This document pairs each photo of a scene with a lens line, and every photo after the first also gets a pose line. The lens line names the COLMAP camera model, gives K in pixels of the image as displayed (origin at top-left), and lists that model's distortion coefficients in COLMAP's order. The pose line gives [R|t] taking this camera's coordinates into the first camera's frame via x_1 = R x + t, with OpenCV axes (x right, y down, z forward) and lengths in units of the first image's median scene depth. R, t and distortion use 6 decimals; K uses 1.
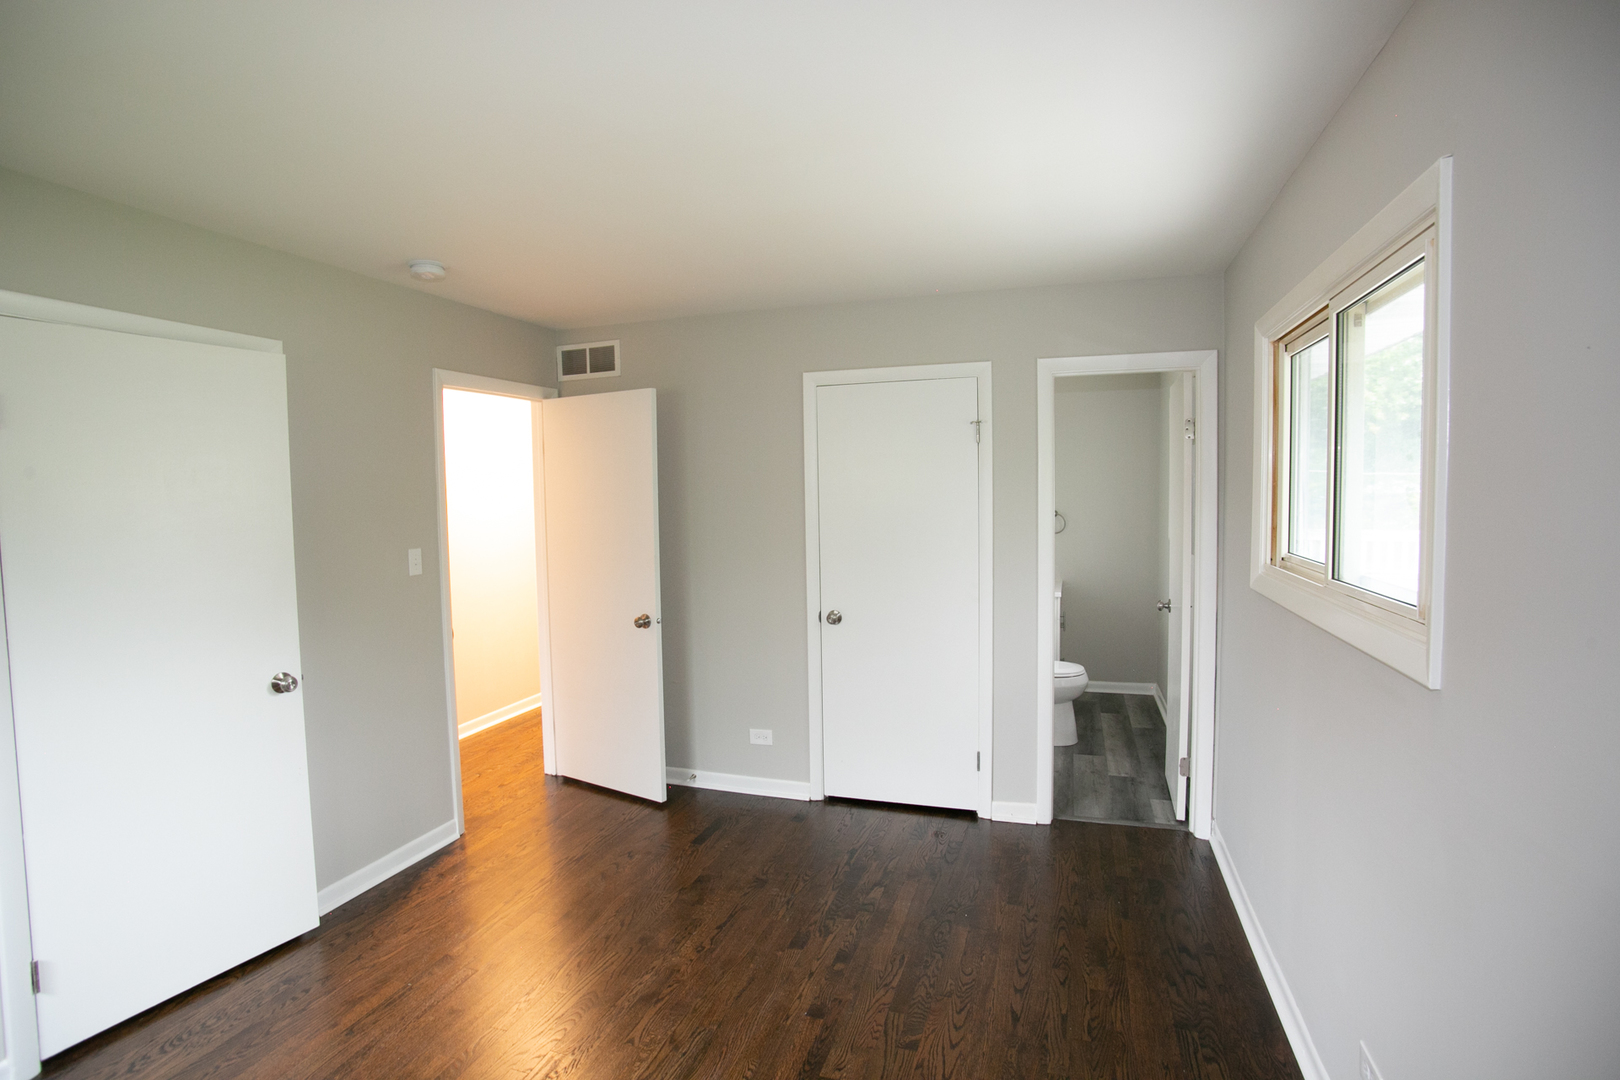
lens RADIAL K [[746.3, 0, 778.2], [0, 746.3, 527.2], [0, 0, 1]] dist [-0.030319, 0.006670]
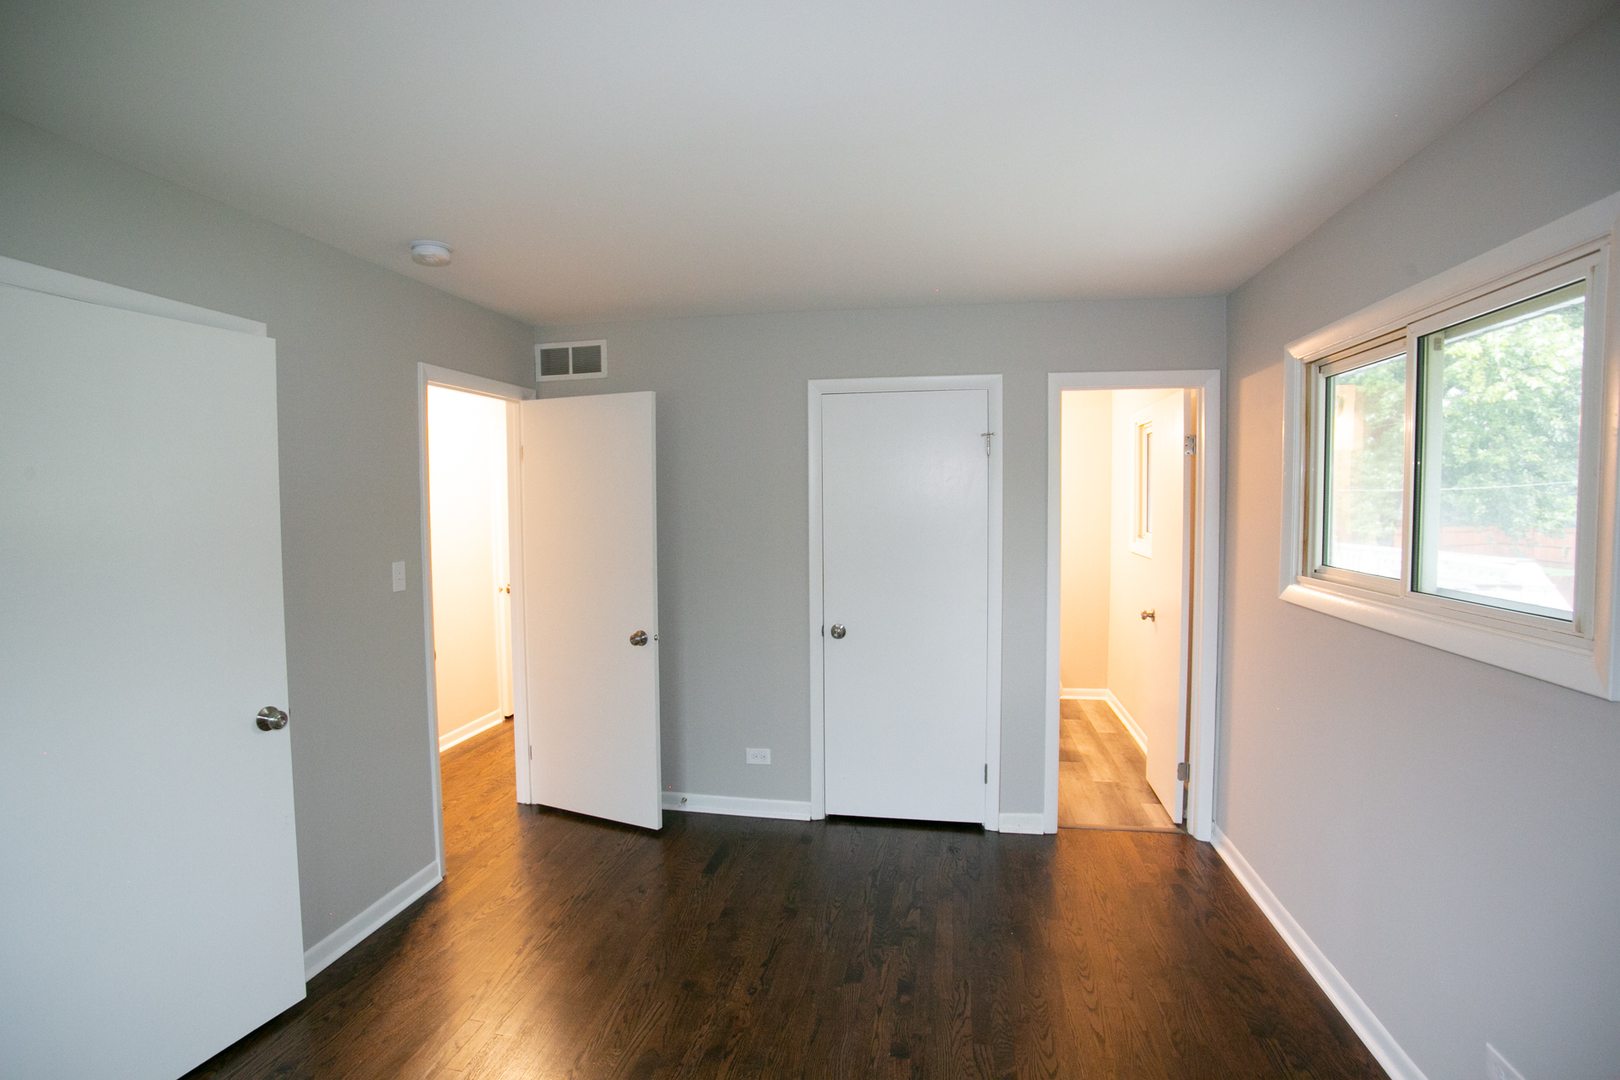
lens RADIAL K [[746.3, 0, 808.0], [0, 746.3, 531.7], [0, 0, 1]] dist [-0.030319, 0.006670]
pose [[0.990866, 0.004065, 0.134791, -0.115257], [-0.003020, 0.999964, -0.007957, -0.001669], [-0.134819, 0.007477, 0.990842, 0.043154]]
